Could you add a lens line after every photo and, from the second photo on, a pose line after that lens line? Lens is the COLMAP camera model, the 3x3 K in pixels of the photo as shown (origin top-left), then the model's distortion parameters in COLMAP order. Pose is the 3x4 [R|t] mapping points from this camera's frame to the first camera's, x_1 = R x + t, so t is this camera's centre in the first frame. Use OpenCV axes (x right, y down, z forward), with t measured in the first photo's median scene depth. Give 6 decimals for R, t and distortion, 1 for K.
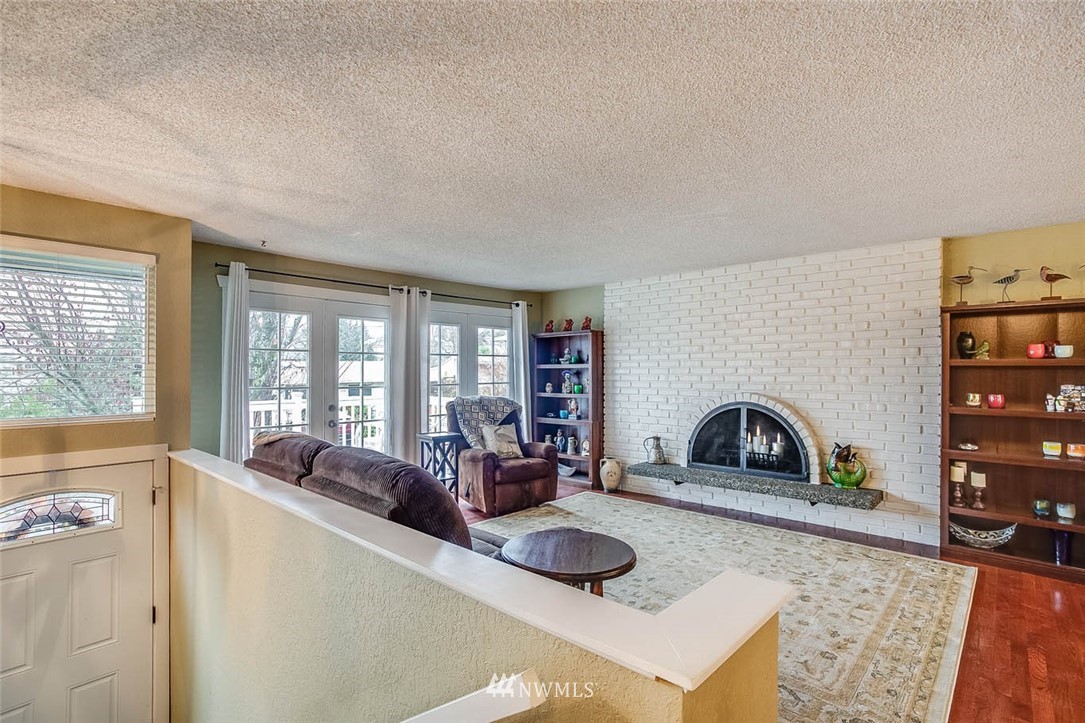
lens RADIAL K [[525.6, 0, 526.7], [0, 525.6, 369.5], [0, 0, 1]] dist [-0.051176, 0.021686]
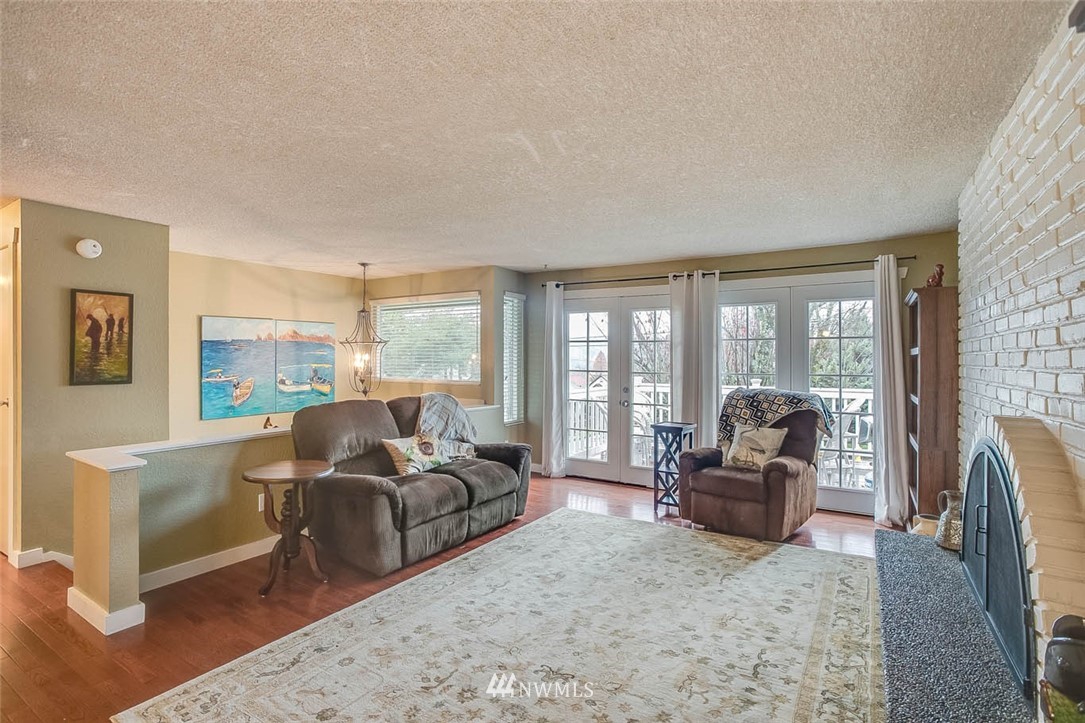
lens RADIAL K [[525.6, 0, 546.7], [0, 525.6, 358.8], [0, 0, 1]] dist [-0.051176, 0.021686]
pose [[0.196102, 0.000327, -0.980583, 0.808123], [-0.004087, 0.999992, -0.000484, 0.006584], [0.980575, 0.004102, 0.196102, 0.667132]]
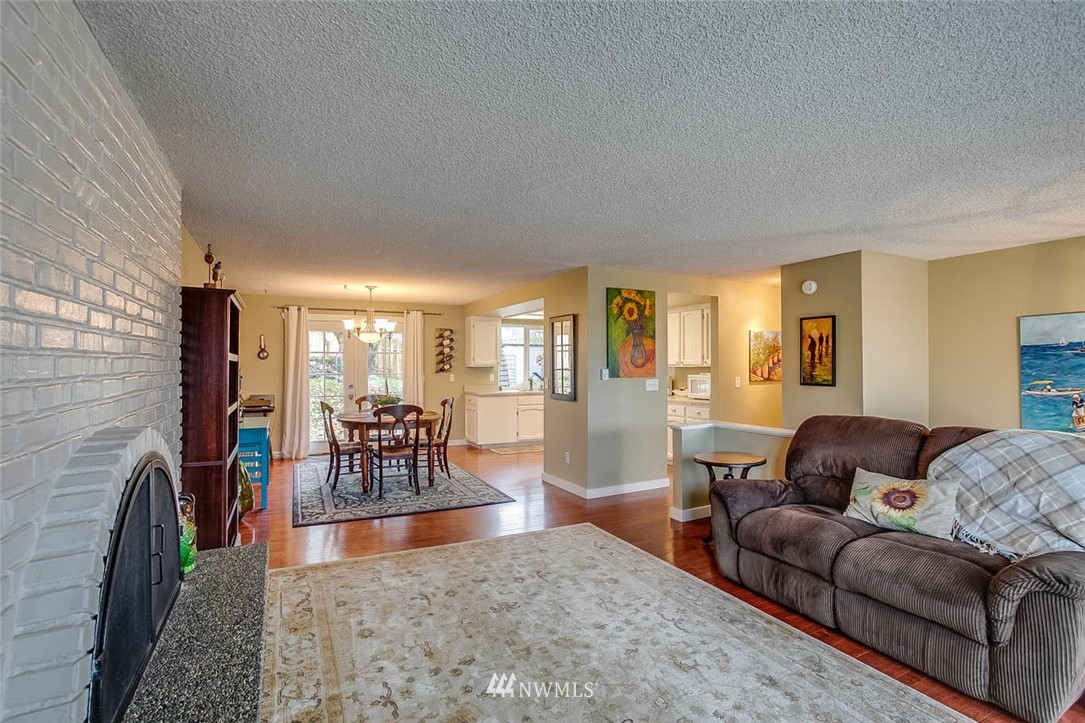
lens RADIAL K [[525.6, 0, 539.9], [0, 525.6, 369.6], [0, 0, 1]] dist [-0.051176, 0.021686]
pose [[-0.938121, -0.005012, 0.346271, 0.043701], [-0.000767, 0.999923, 0.012396, 0.001831], [-0.346306, 0.011364, -0.938053, 1.379975]]
